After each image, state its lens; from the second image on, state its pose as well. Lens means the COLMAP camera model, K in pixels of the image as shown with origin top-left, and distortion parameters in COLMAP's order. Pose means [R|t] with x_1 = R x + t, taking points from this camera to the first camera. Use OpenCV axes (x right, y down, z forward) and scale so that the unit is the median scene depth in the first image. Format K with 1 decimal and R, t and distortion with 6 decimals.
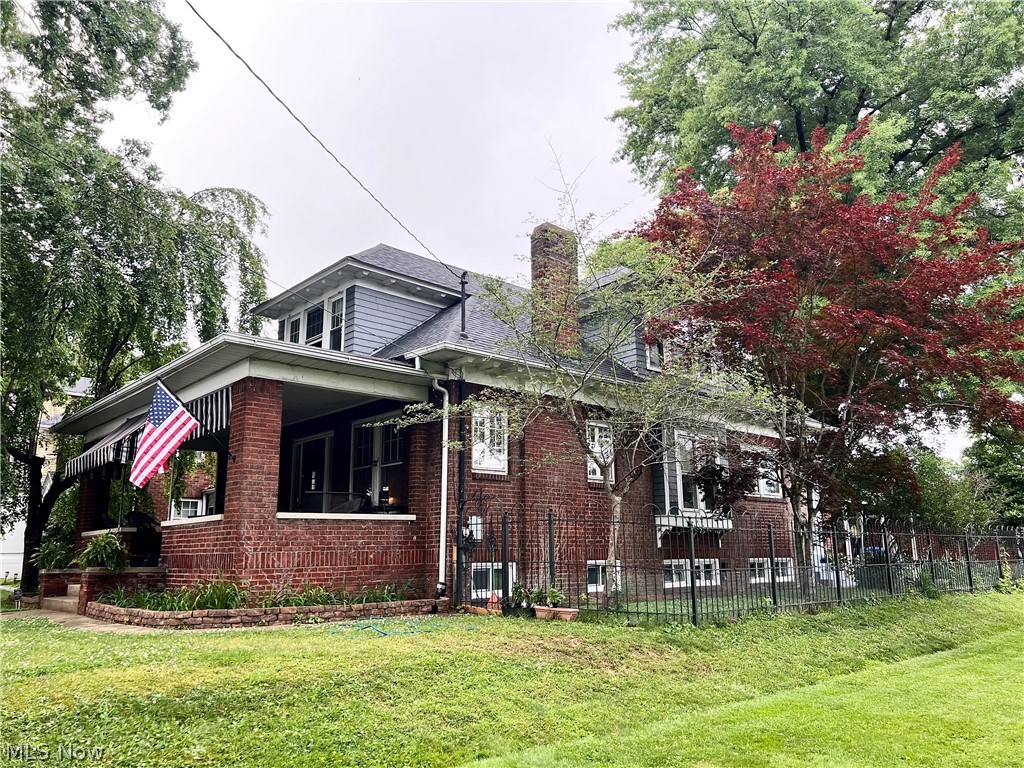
lens RADIAL K [[779.1, 0, 512.0], [0, 779.1, 384.0], [0, 0, 1]] dist [-0.001478, -0.000827]
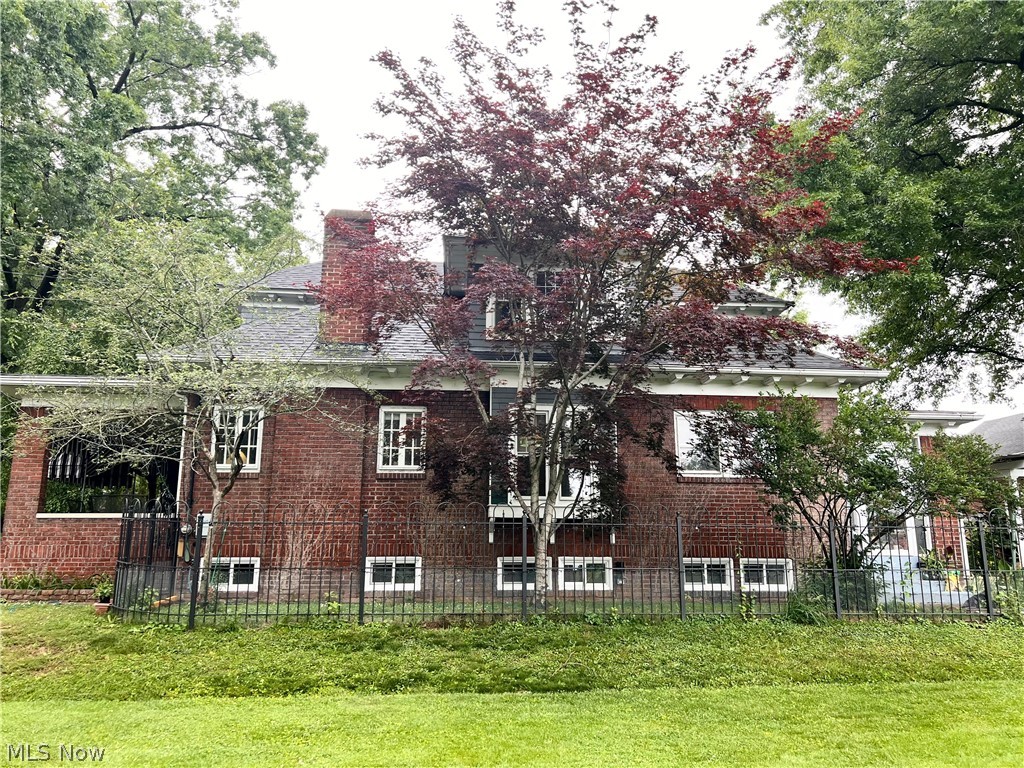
lens RADIAL K [[760.6, 0, 512.0], [0, 760.6, 384.0], [0, 0, 1]] dist [0.069253, -0.109023]
pose [[0.797716, -0.107195, -0.593430, 0.985391], [0.118195, 0.992780, -0.020448, 0.069713], [0.591337, -0.053829, 0.804626, 0.442435]]
